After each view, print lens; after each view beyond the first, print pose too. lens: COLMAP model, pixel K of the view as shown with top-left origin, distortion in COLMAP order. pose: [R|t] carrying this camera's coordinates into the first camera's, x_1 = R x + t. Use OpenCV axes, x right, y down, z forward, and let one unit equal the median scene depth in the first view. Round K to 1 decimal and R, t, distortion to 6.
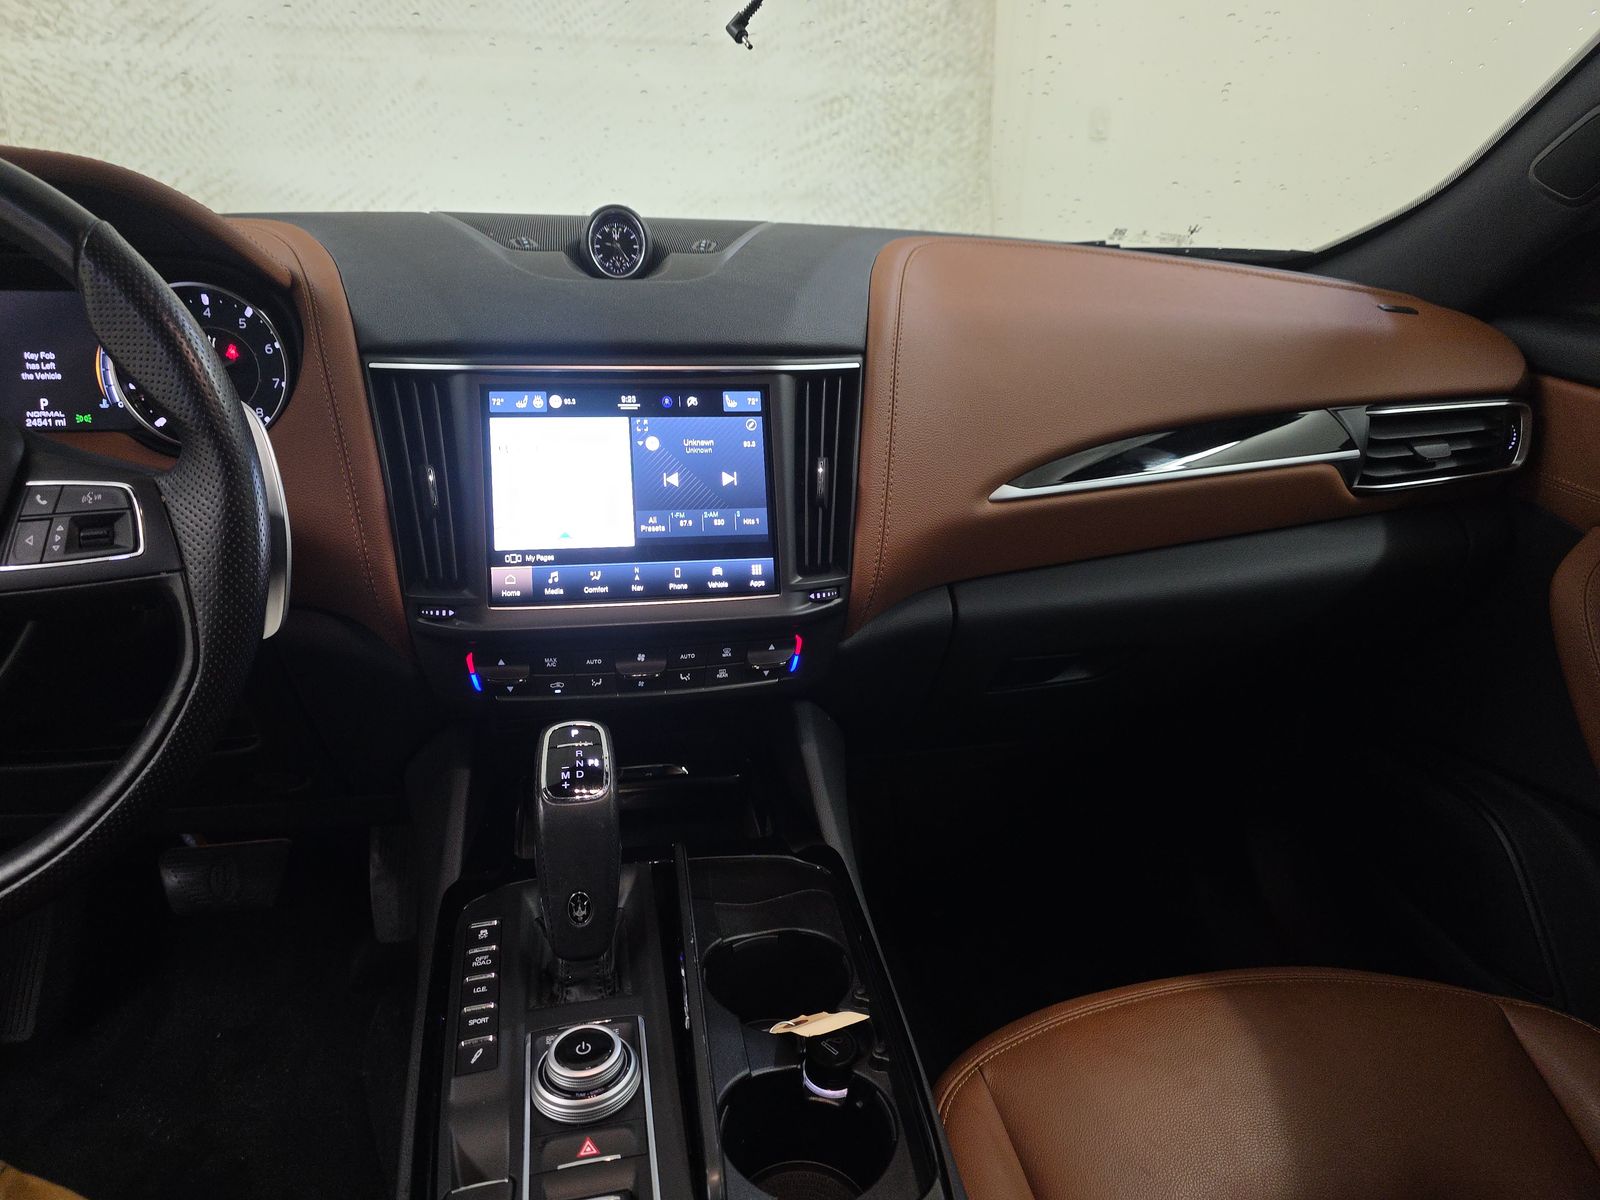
lens RADIAL K [[1071.9, 0, 800.0], [0, 1071.9, 600.0], [0, 0, 1]] dist [0.009937, -0.004260]
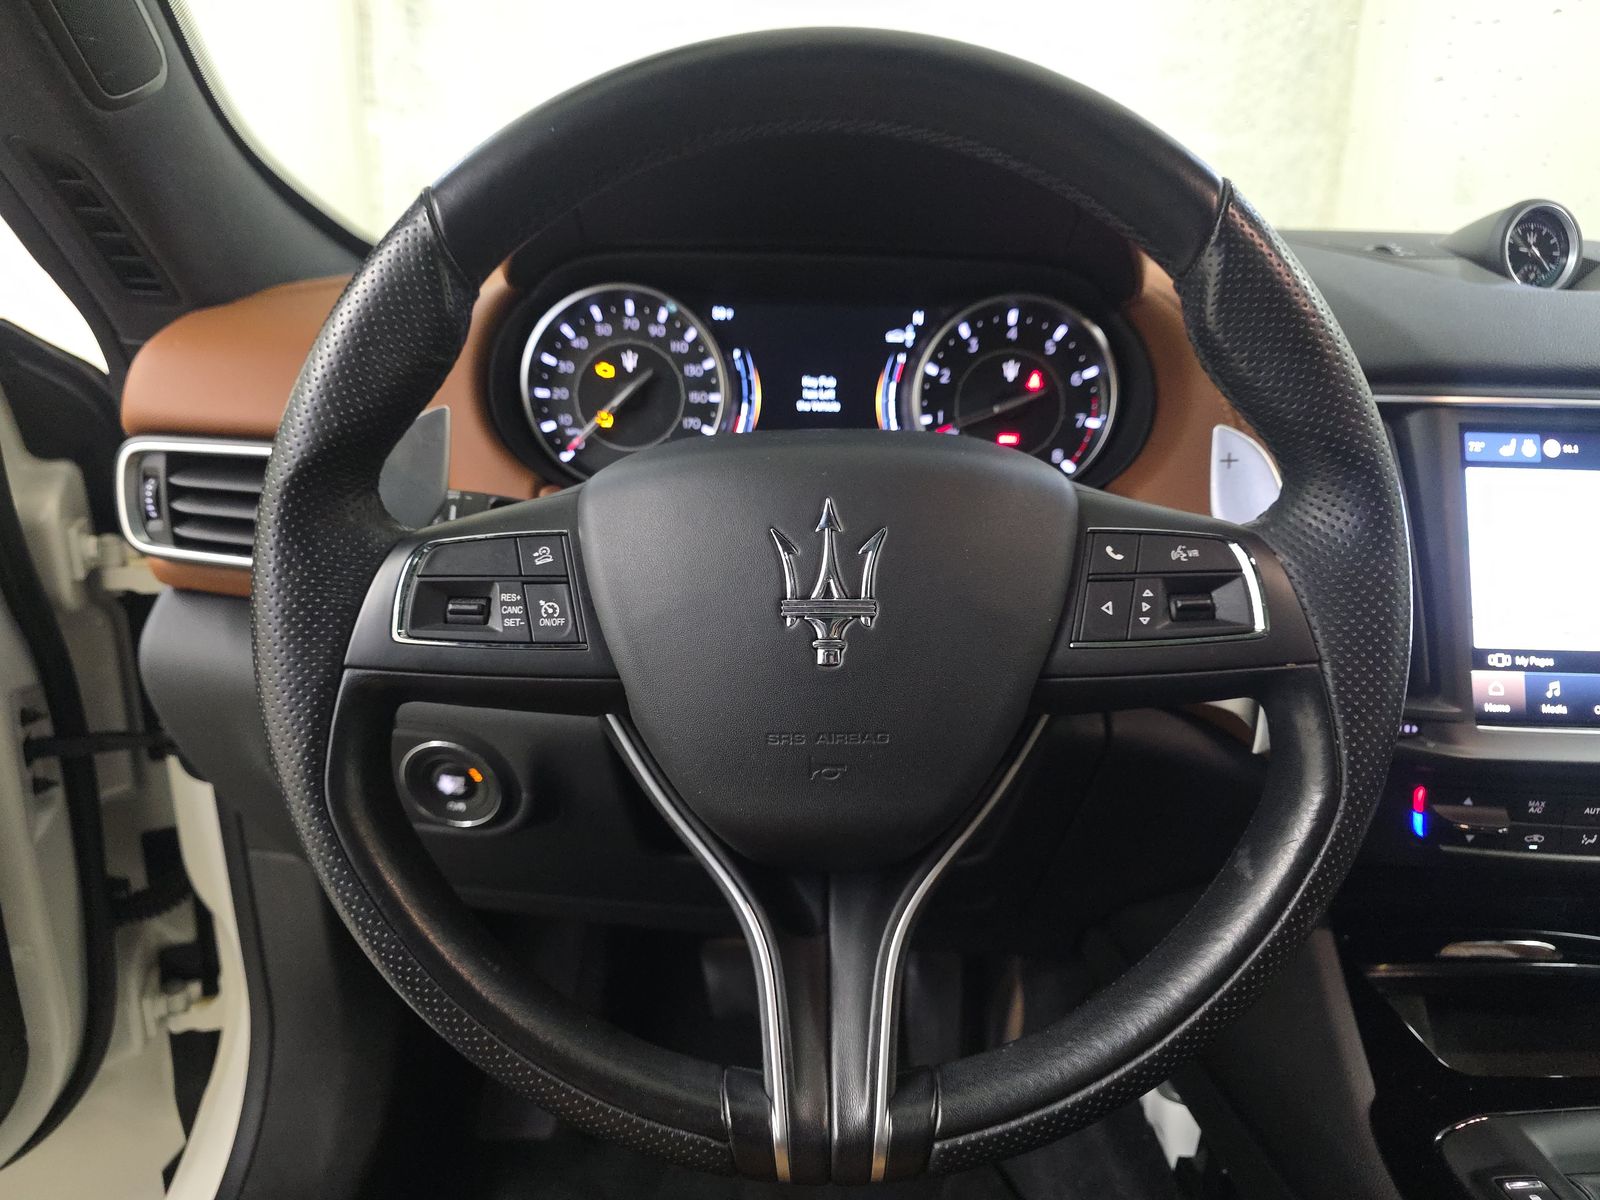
lens RADIAL K [[1090.0, 0, 800.0], [0, 1090.0, 600.0], [0, 0, 1]] dist [0.027279, -0.030861]
pose [[0.978240, 0.054769, -0.200117, -0.579677], [-0.068513, 0.995696, -0.062411, -0.000320], [0.195837, 0.074763, 0.977782, 0.177849]]
